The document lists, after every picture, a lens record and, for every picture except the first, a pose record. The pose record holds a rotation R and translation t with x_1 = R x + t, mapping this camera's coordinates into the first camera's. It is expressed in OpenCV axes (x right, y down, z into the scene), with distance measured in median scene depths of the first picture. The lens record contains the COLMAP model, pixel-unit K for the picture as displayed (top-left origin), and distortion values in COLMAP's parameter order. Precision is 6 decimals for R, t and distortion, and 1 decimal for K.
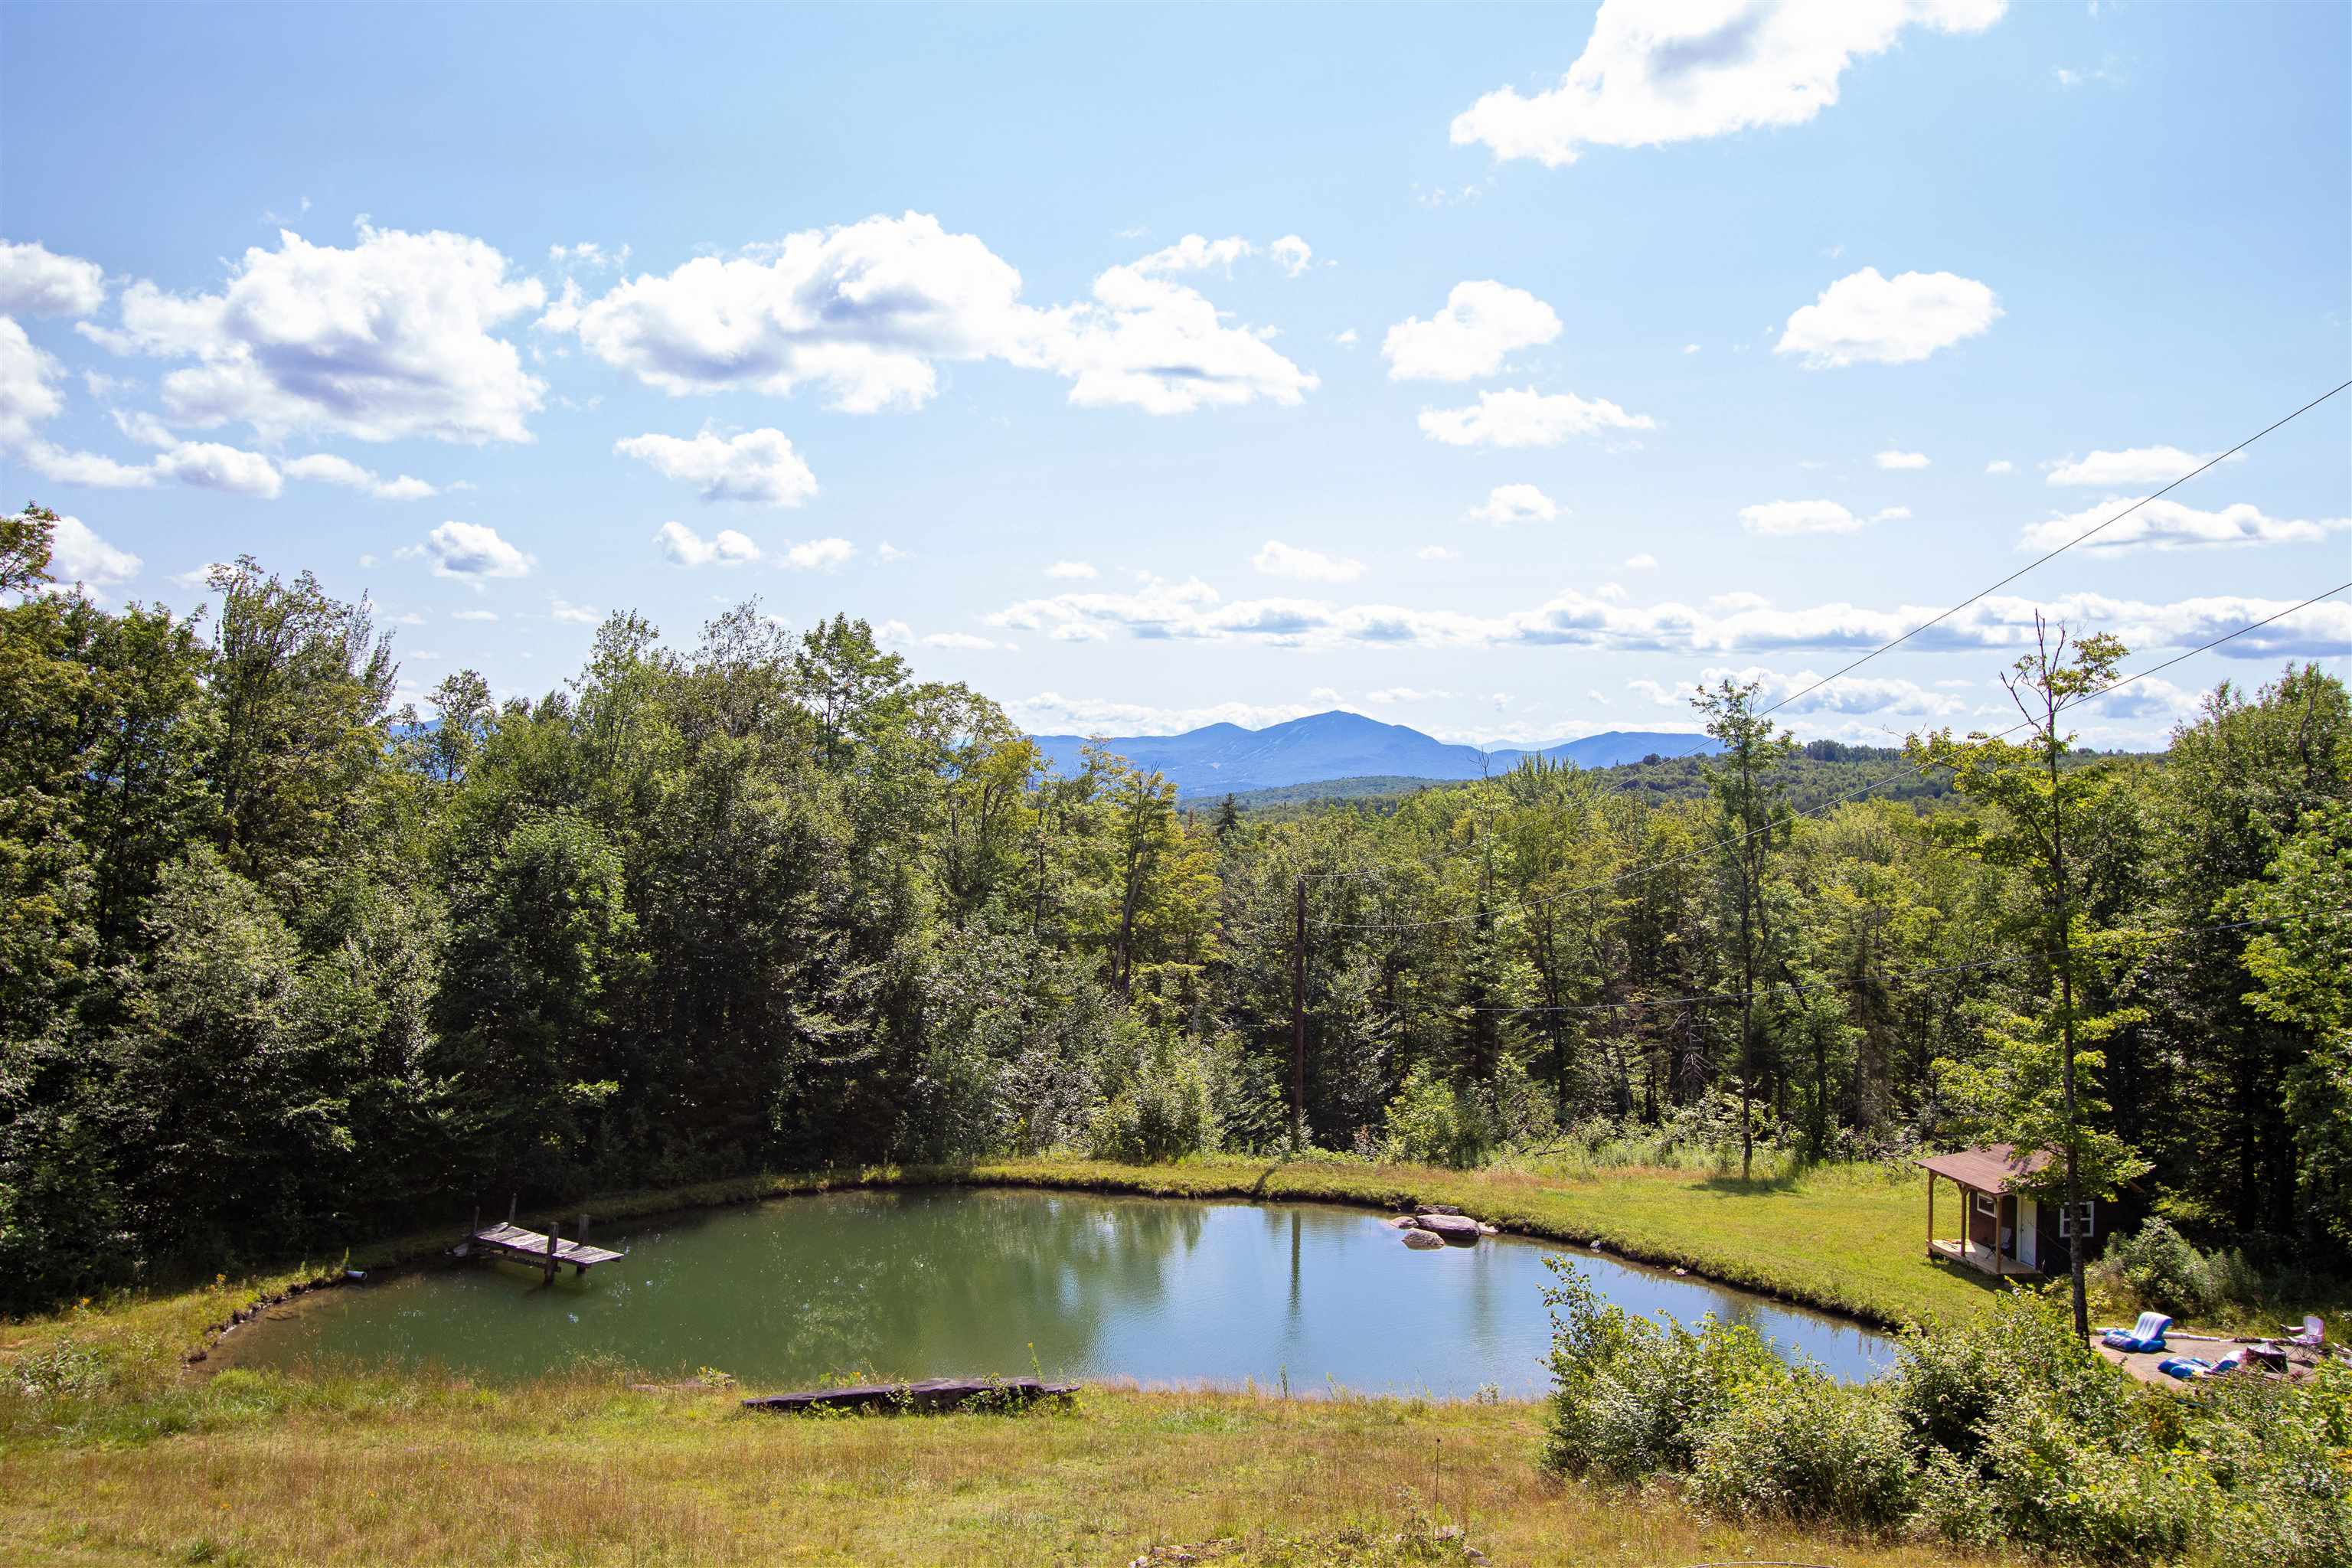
lens RADIAL K [[1952.9, 0, 1174.0], [0, 1952.9, 769.9], [0, 0, 1]] dist [0.005025, 0.011352]
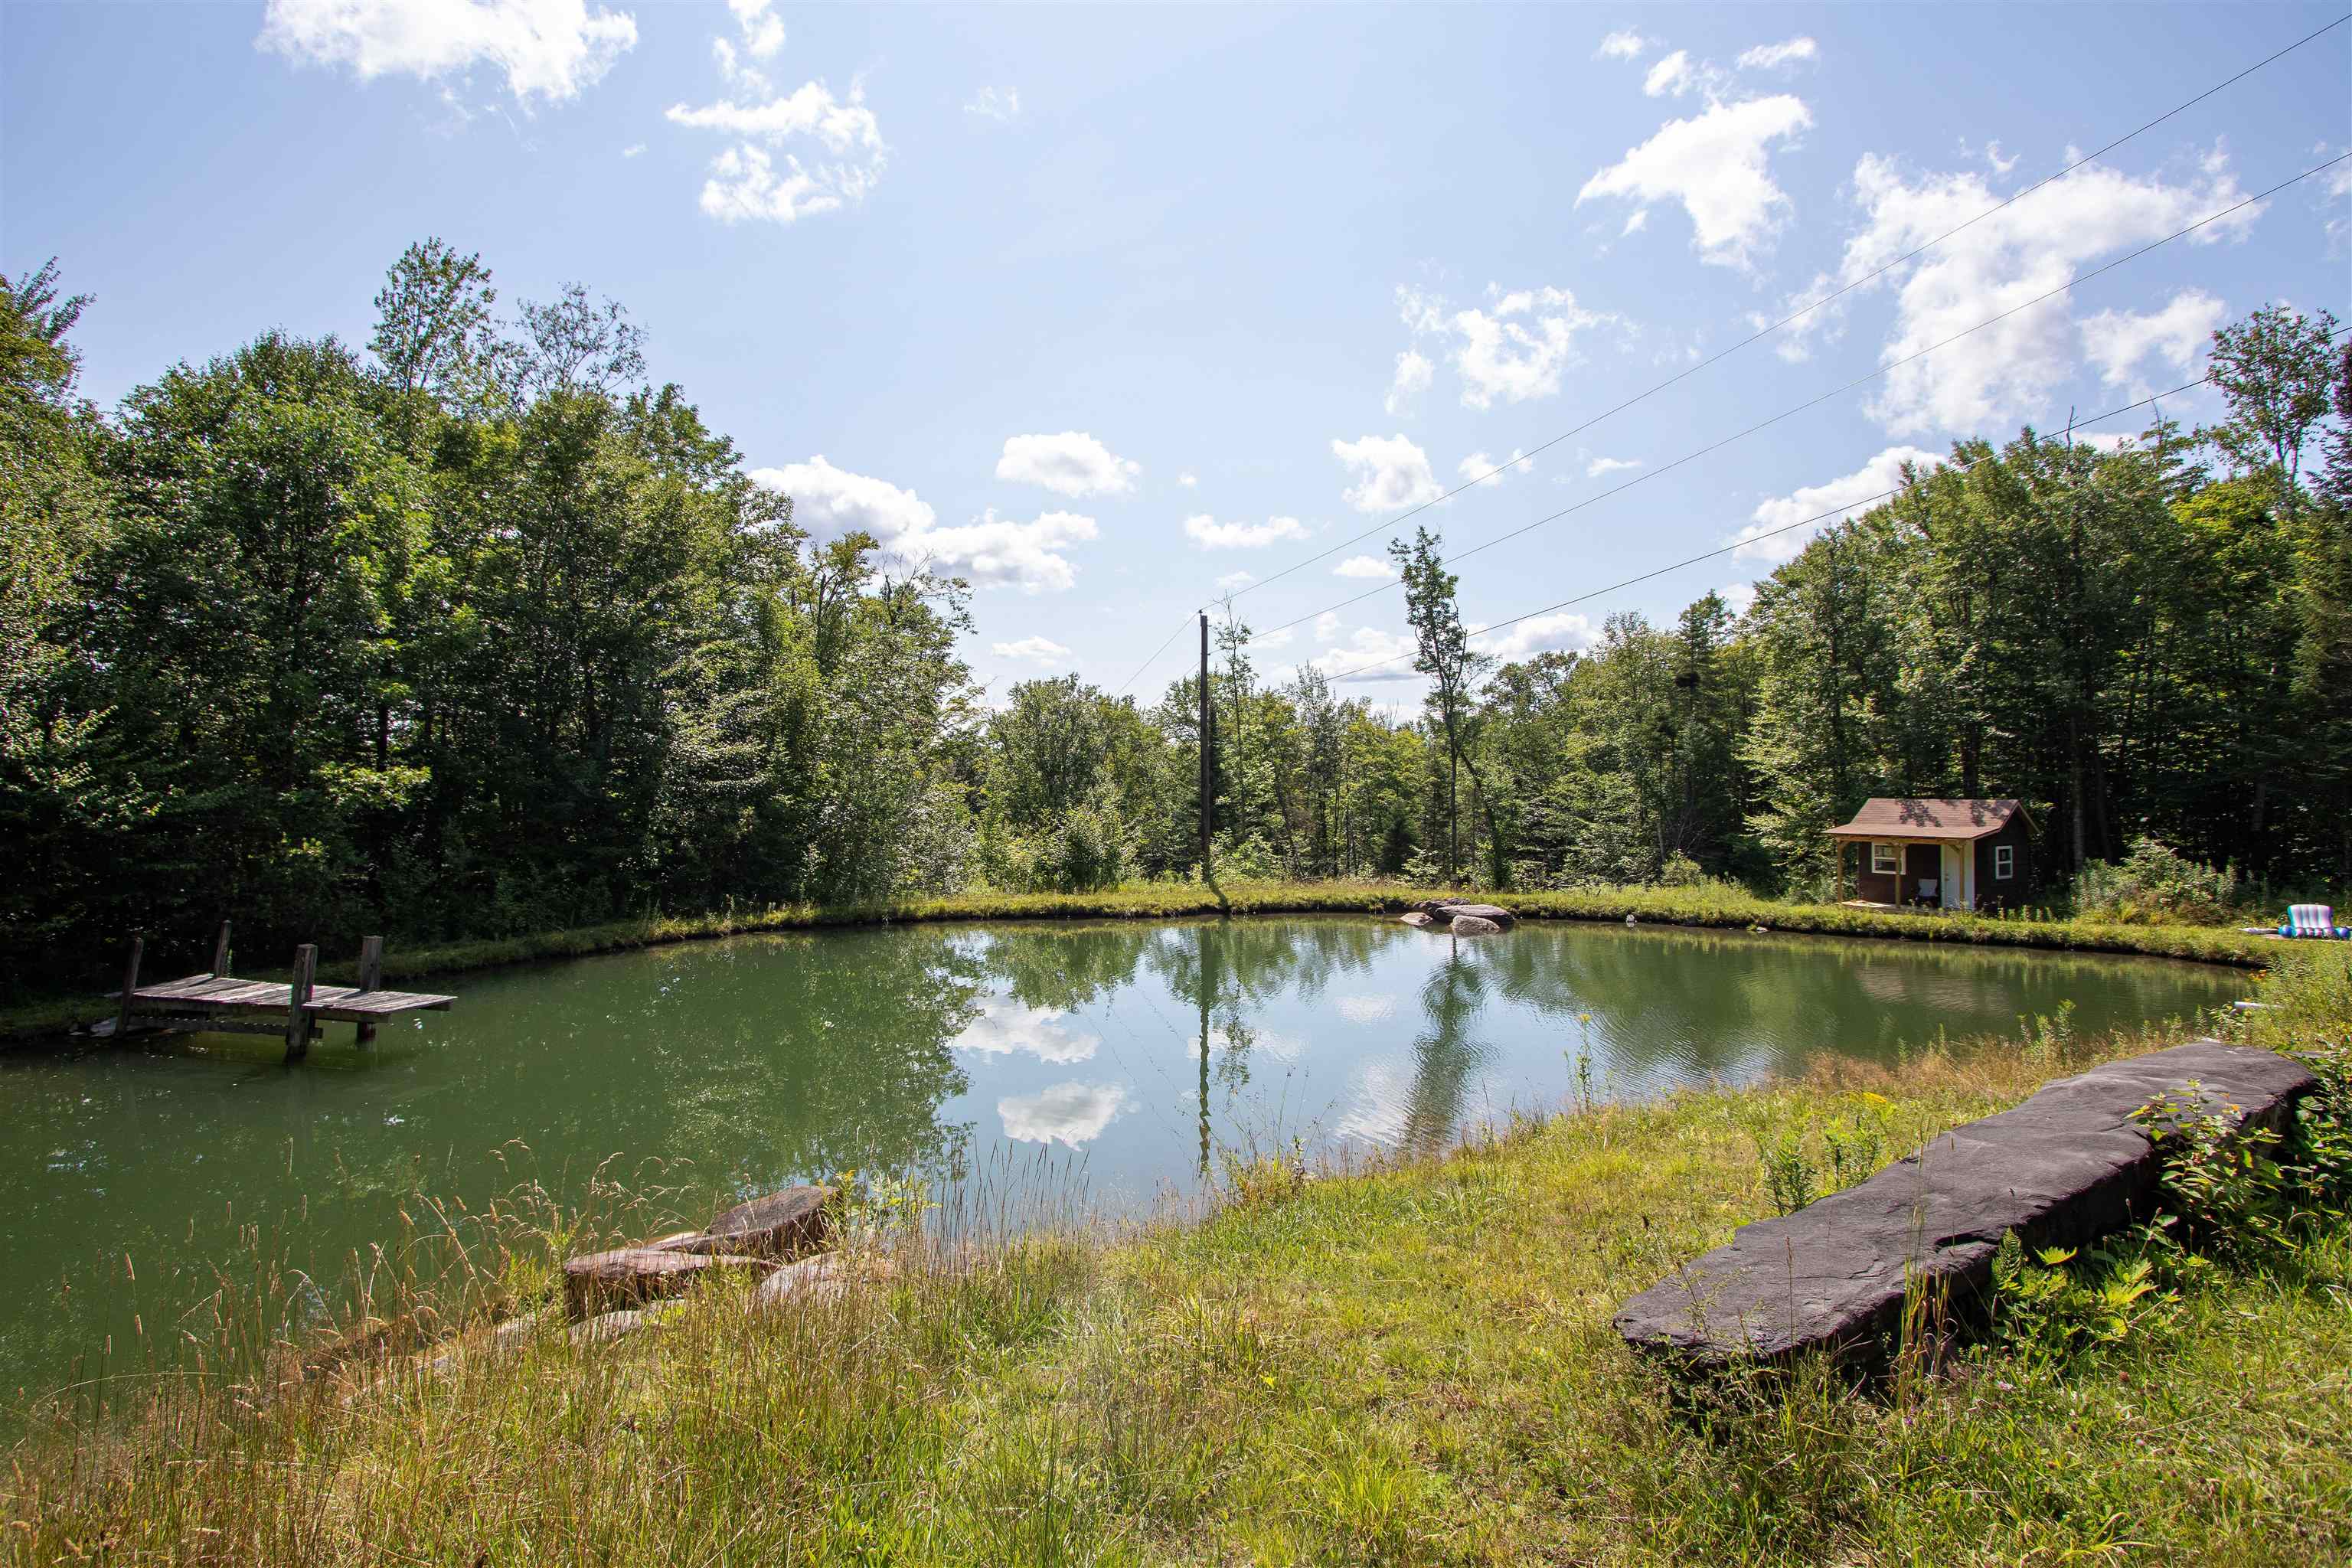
lens RADIAL K [[1066.9, 0, 1149.5], [0, 1066.9, 775.0], [0, 0, 1]] dist [-0.015076, 0.000386]
pose [[0.939823, -0.011360, 0.341472, -0.163445], [0.016030, 0.999813, -0.010859, 0.157488], [-0.341284, 0.015679, 0.939829, 0.534758]]
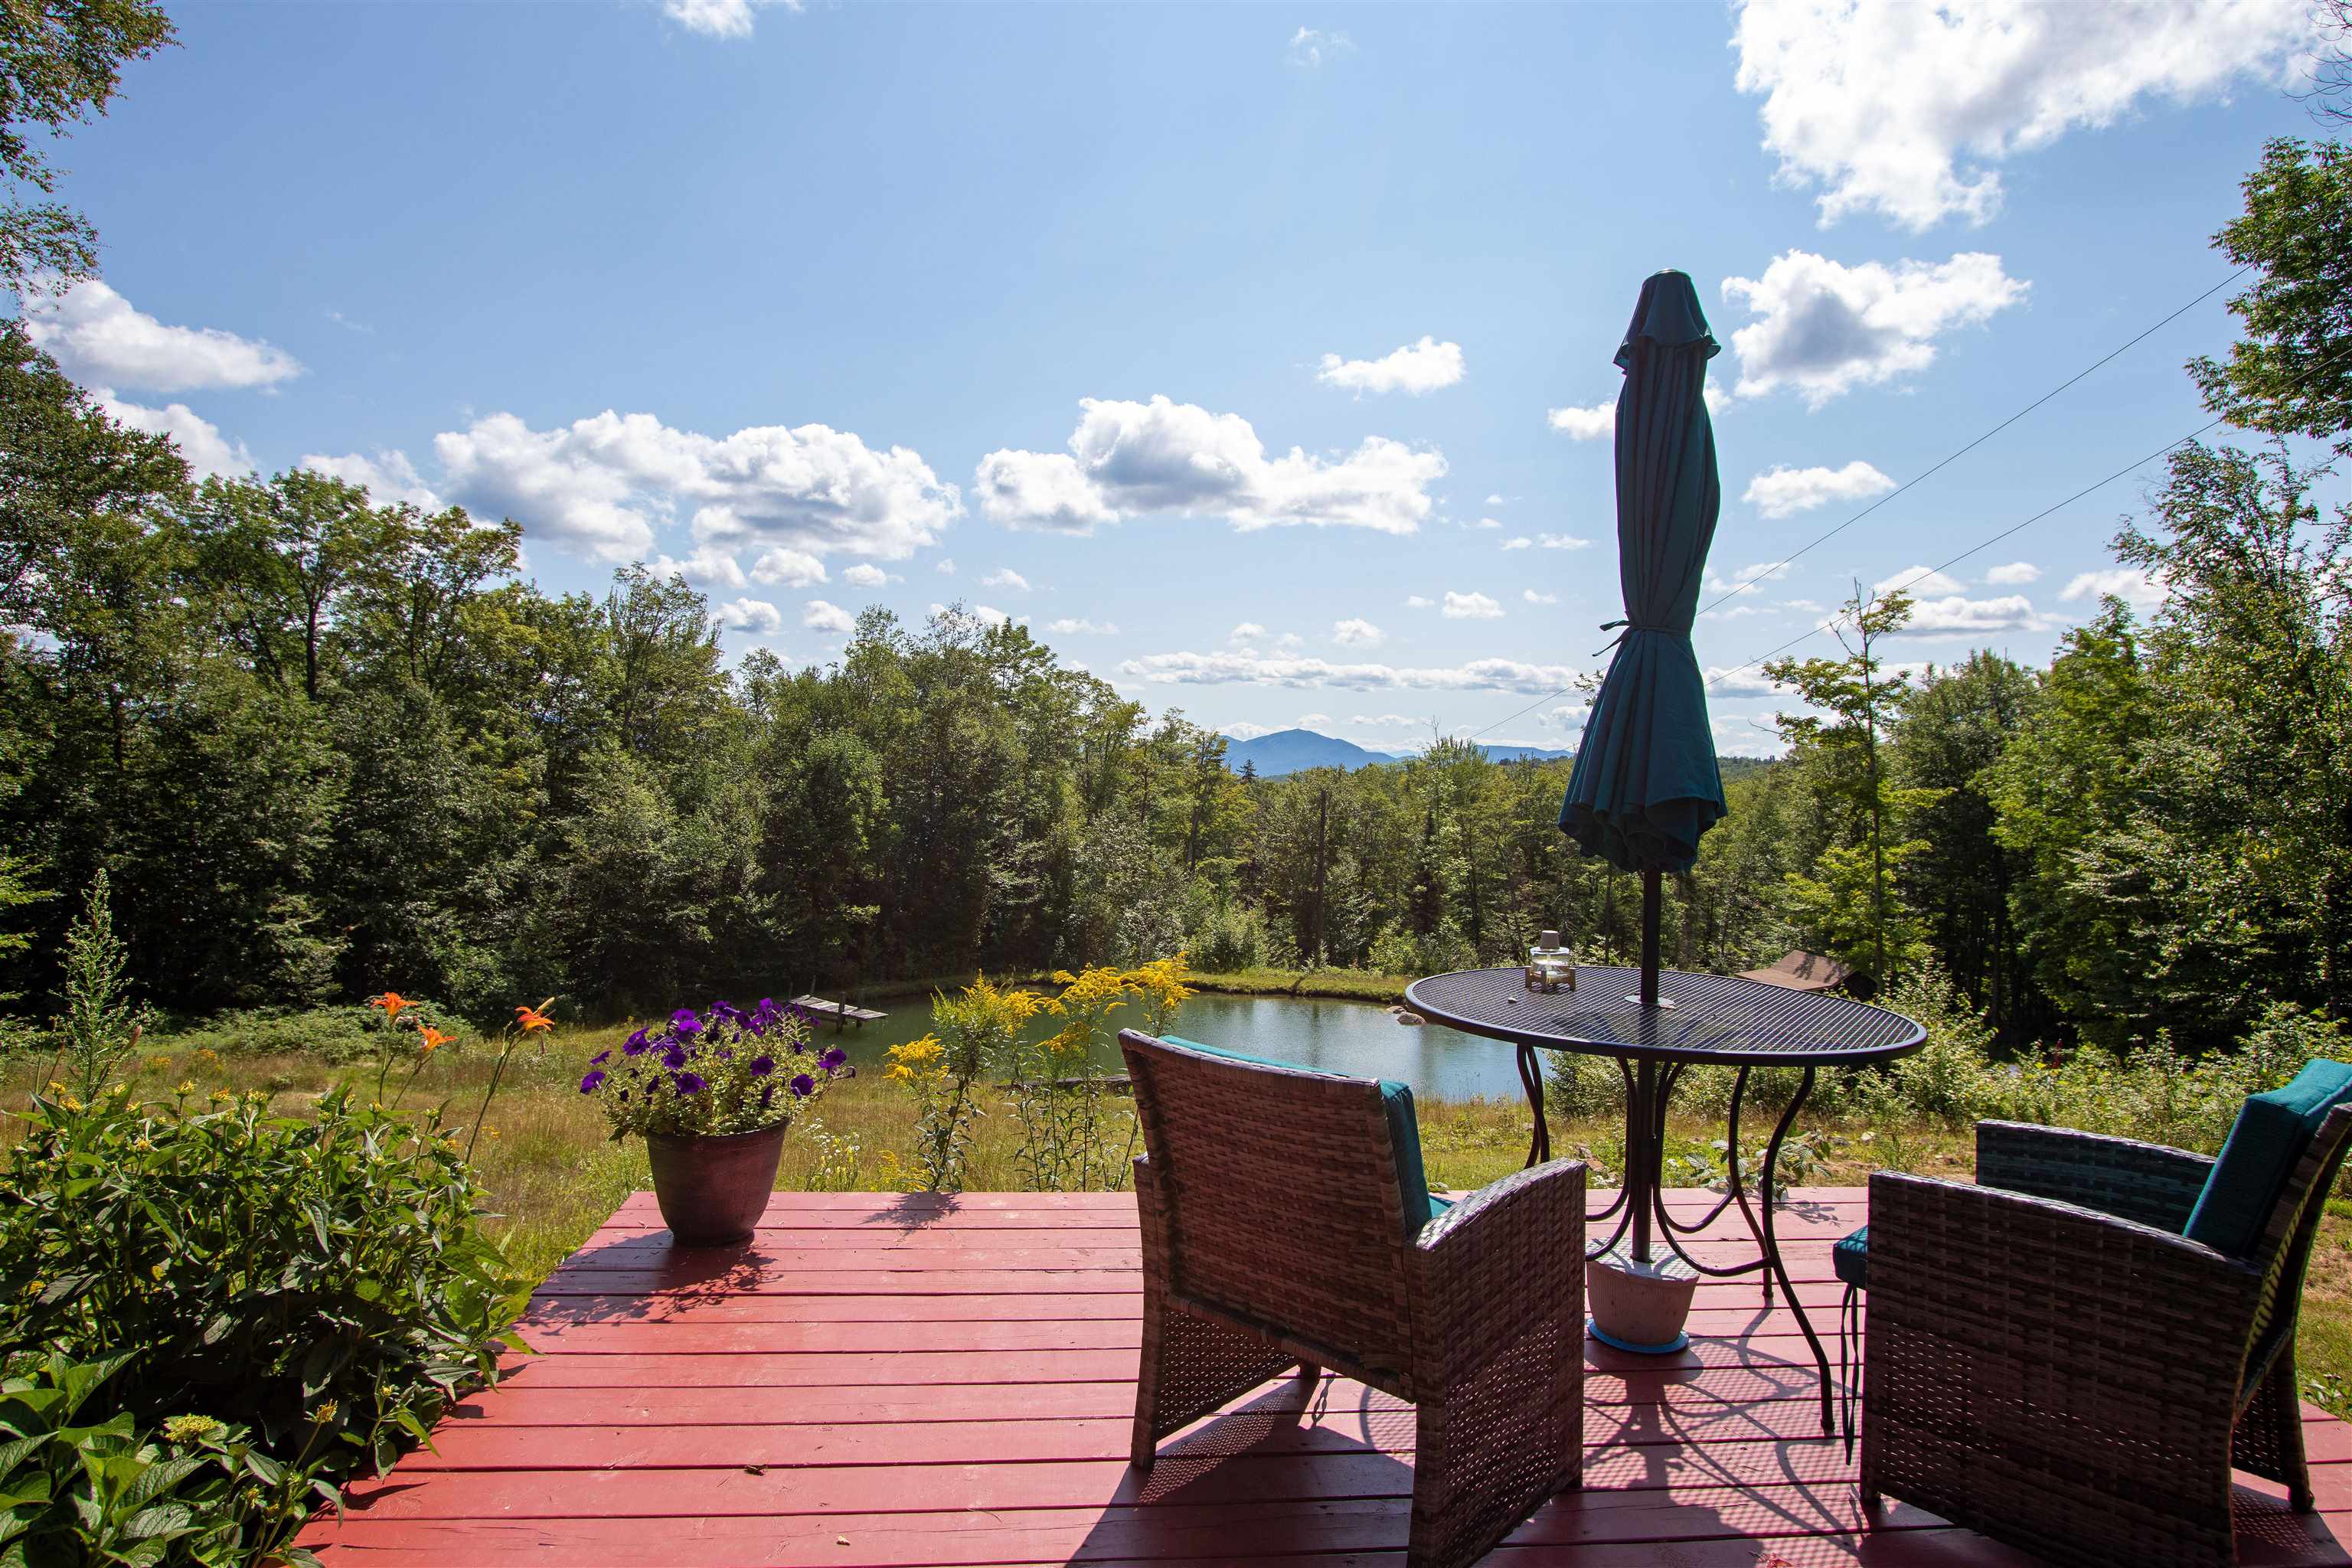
lens RADIAL K [[1274.9, 0, 1167.1], [0, 1274.9, 776.1], [0, 0, 1]] dist [-0.014970, 0.006365]
pose [[0.999781, 0.012359, -0.016894, -0.042290], [-0.012258, 0.999907, 0.006042, 0.045553], [0.016967, -0.005833, 0.999839, 0.015560]]
